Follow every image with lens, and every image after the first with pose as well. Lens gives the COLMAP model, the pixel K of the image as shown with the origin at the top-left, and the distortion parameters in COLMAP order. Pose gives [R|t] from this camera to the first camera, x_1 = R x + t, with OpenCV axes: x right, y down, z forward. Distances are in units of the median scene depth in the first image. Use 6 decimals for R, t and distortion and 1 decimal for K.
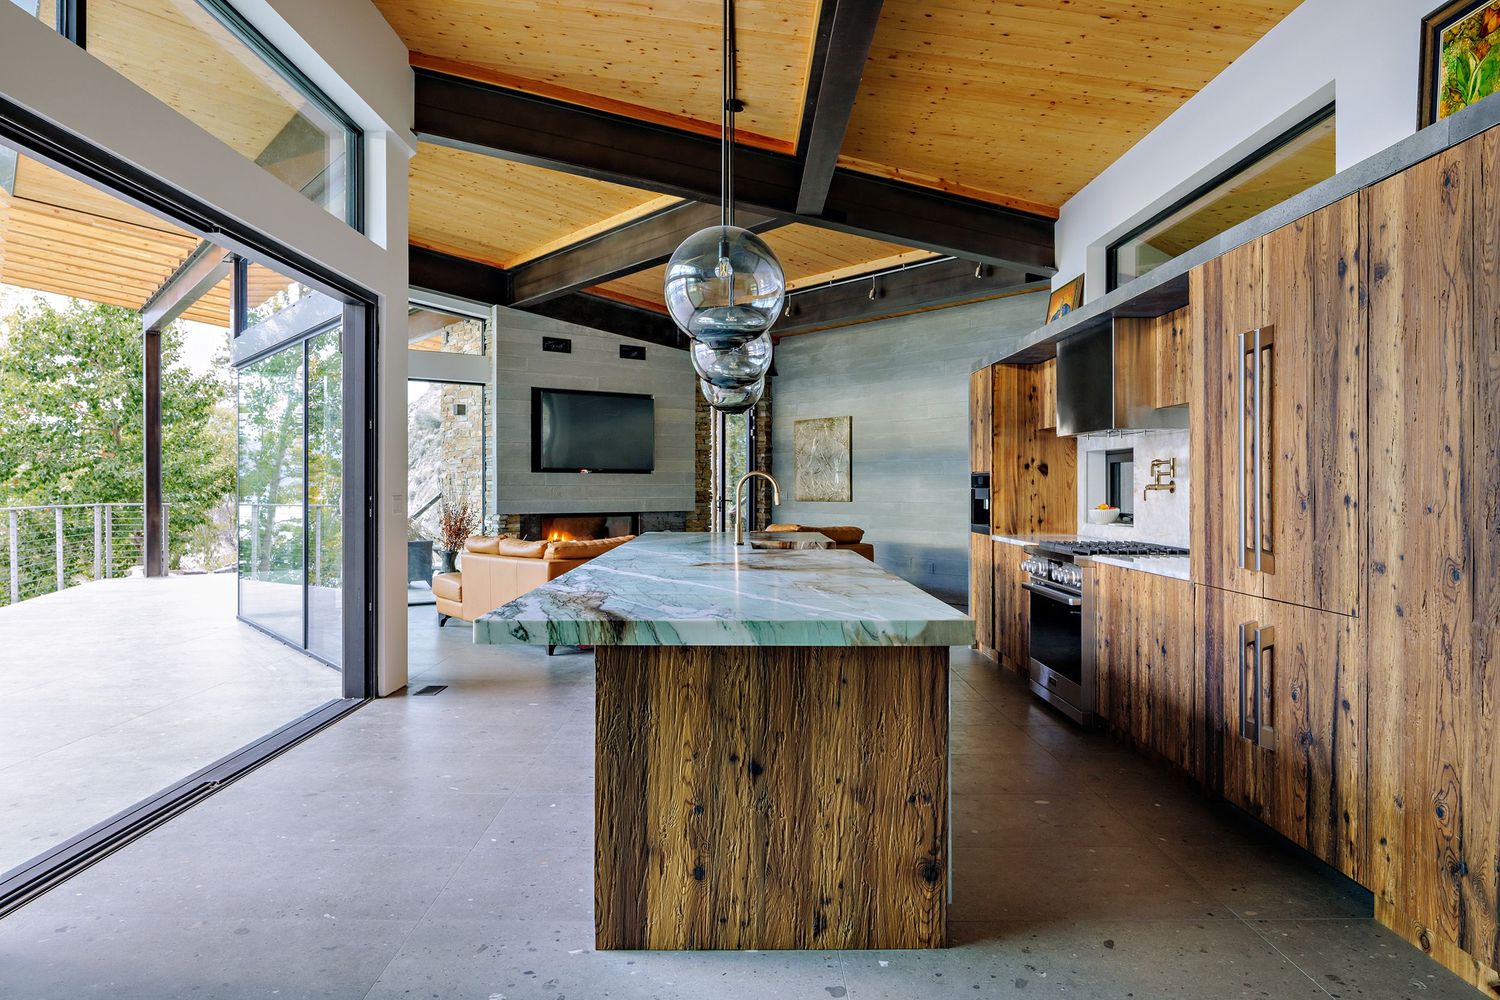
lens RADIAL K [[1026.9, 0, 748.5], [0, 1026.9, 489.2], [0, 0, 1]] dist [-0.003128, -0.000085]
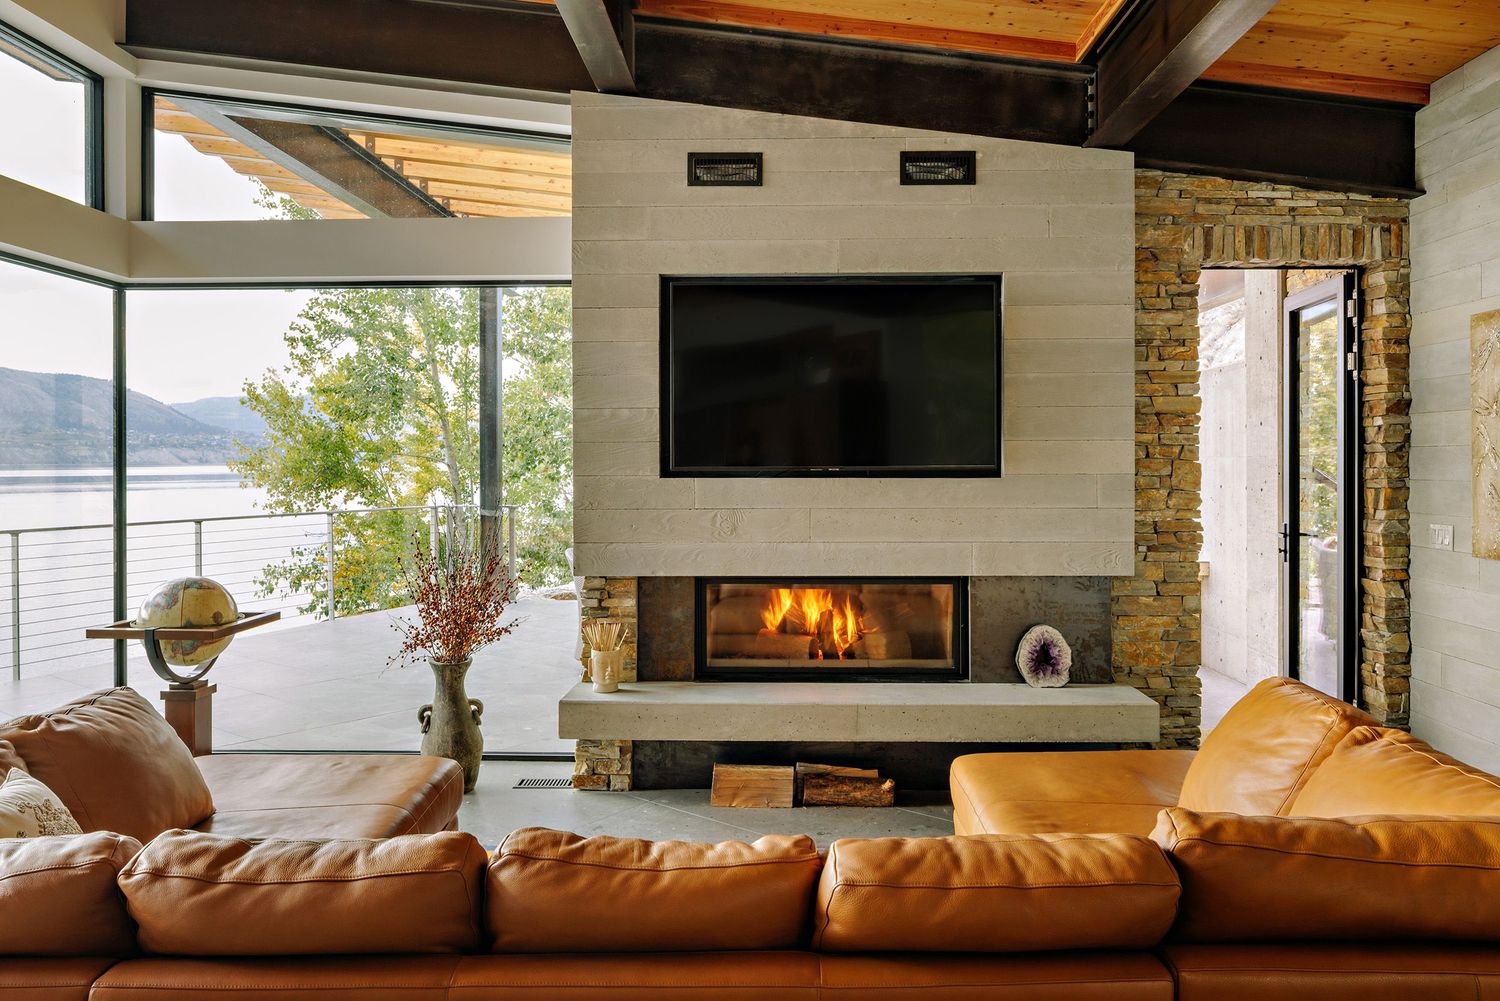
lens RADIAL K [[1067.3, 0, 752.4], [0, 1067.3, 467.5], [0, 0, 1]] dist [-0.002225, -0.000384]
pose [[0.779340, 0.000459, -0.626601, 0.115265], [0.000812, 0.999998, 0.001743, -0.026330], [0.626601, -0.001868, 0.779338, 0.848291]]
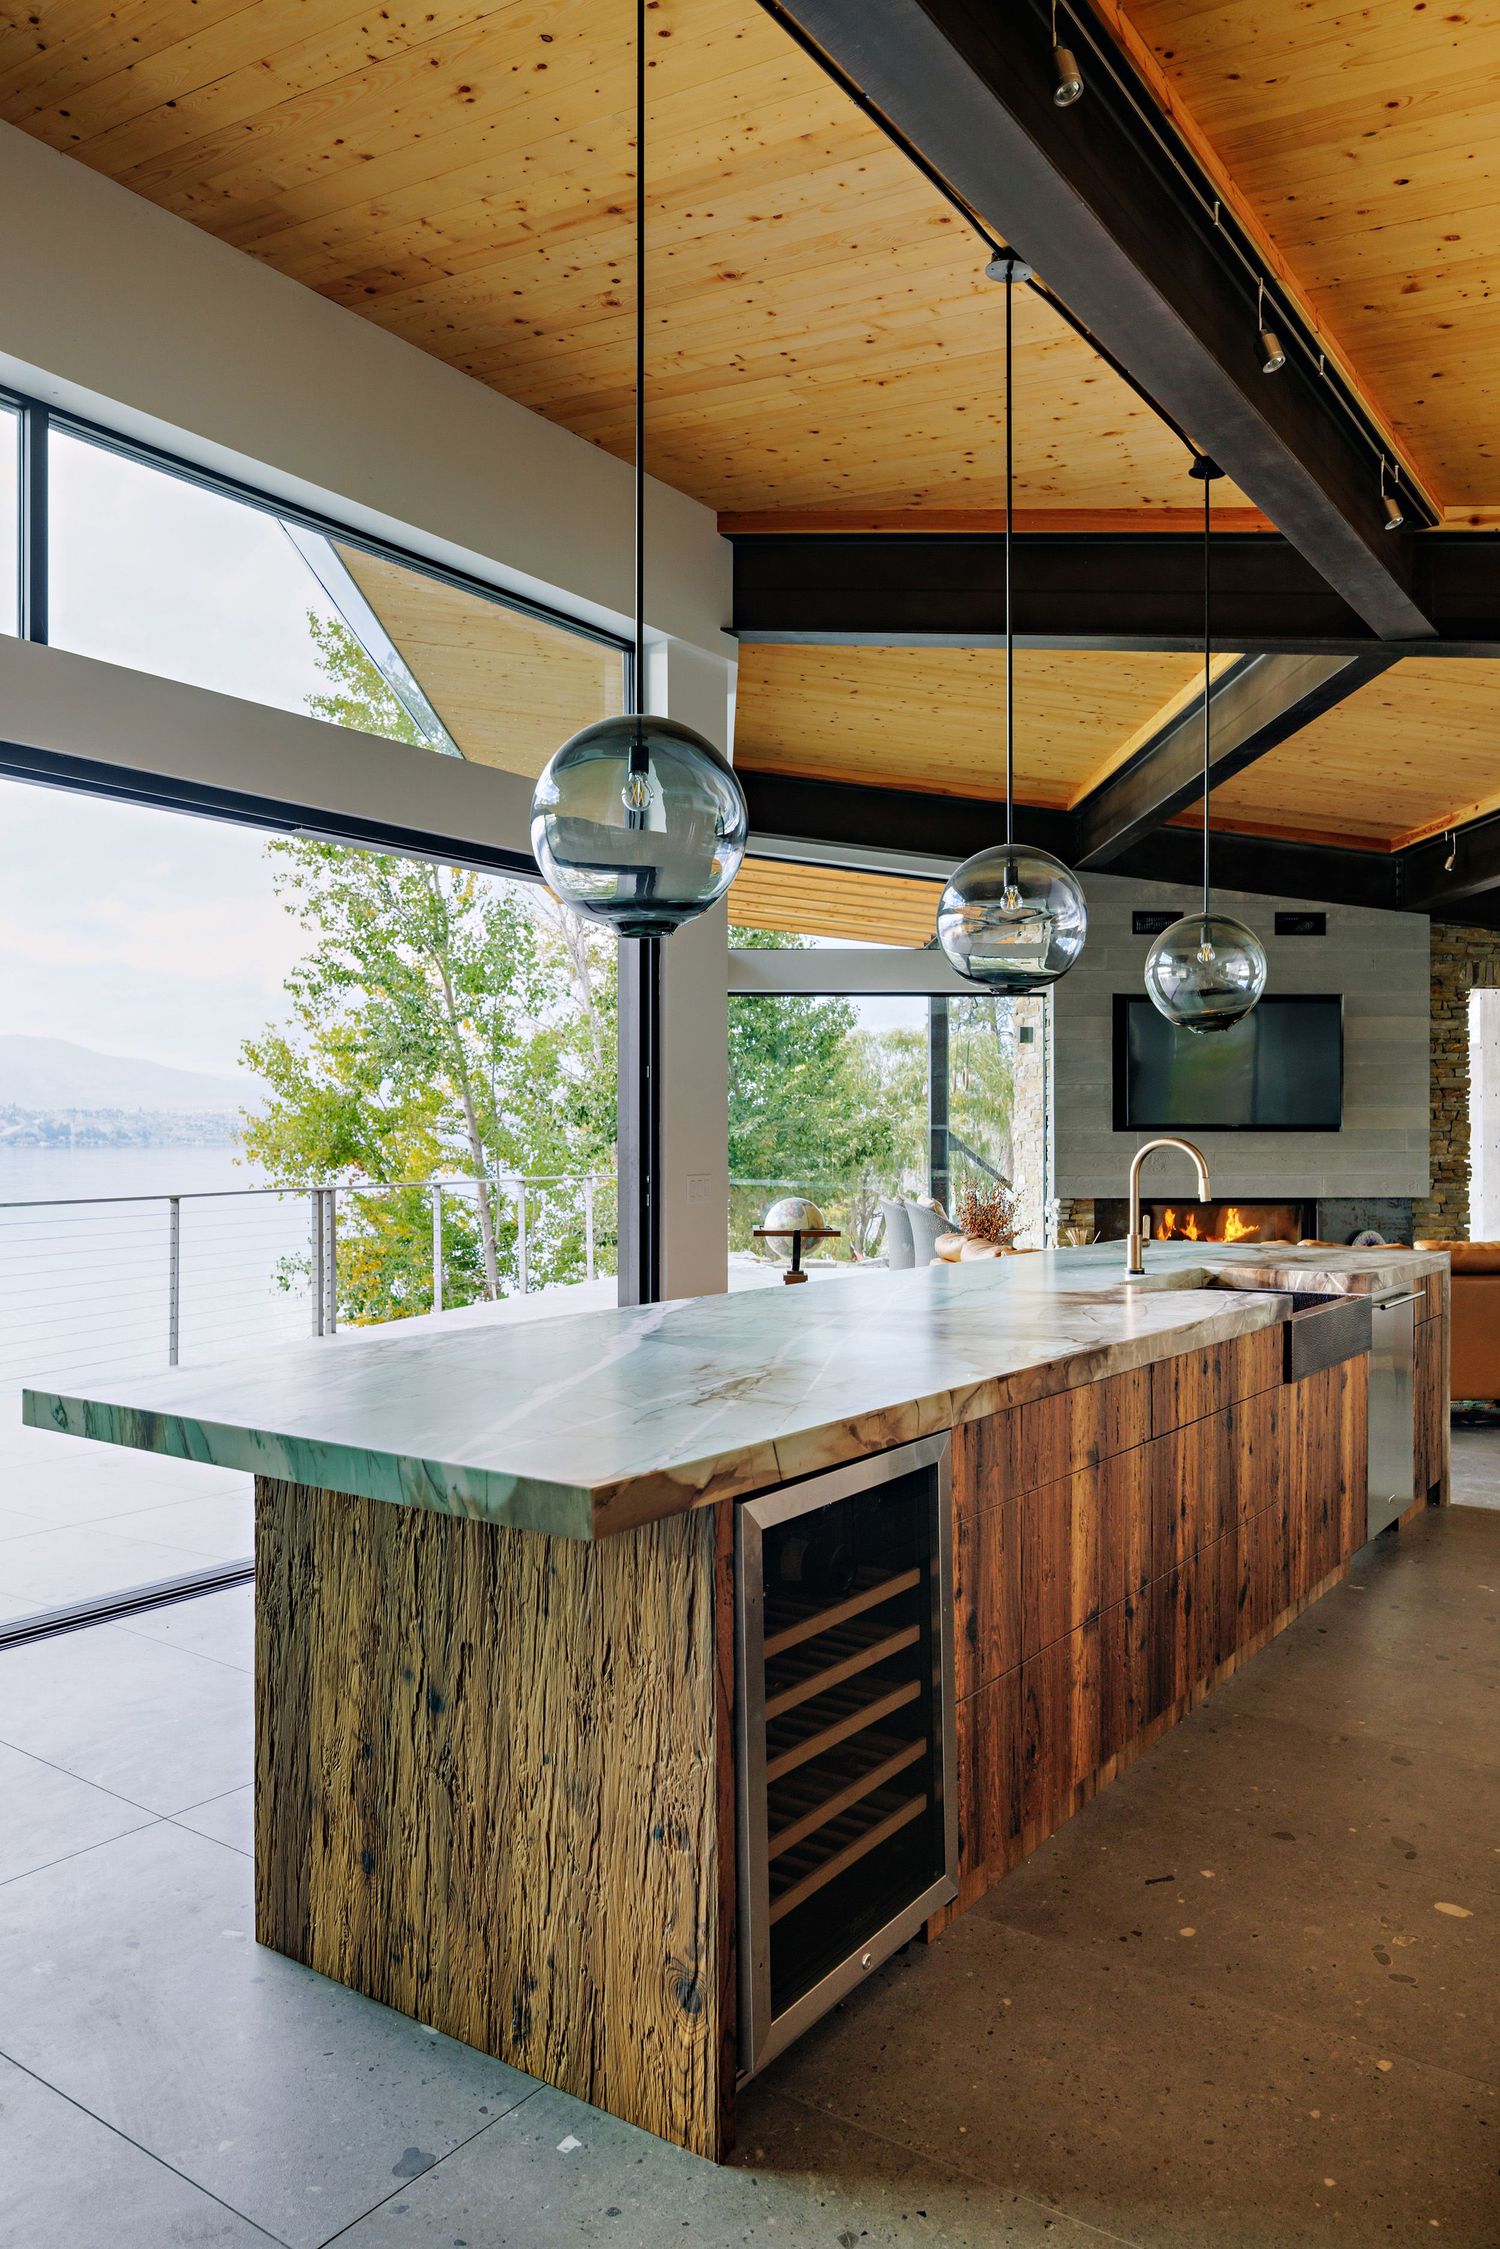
lens RADIAL K [[1547.3, 0, 738.9], [0, 1547.3, 1149.4], [0, 0, 1]] dist [-0.002707, 0.000730]
pose [[0.802451, 0.000892, -0.596718, 0.206509], [-0.000146, 0.999999, 0.001298, -0.008337], [0.596718, -0.000954, 0.802450, 0.140605]]
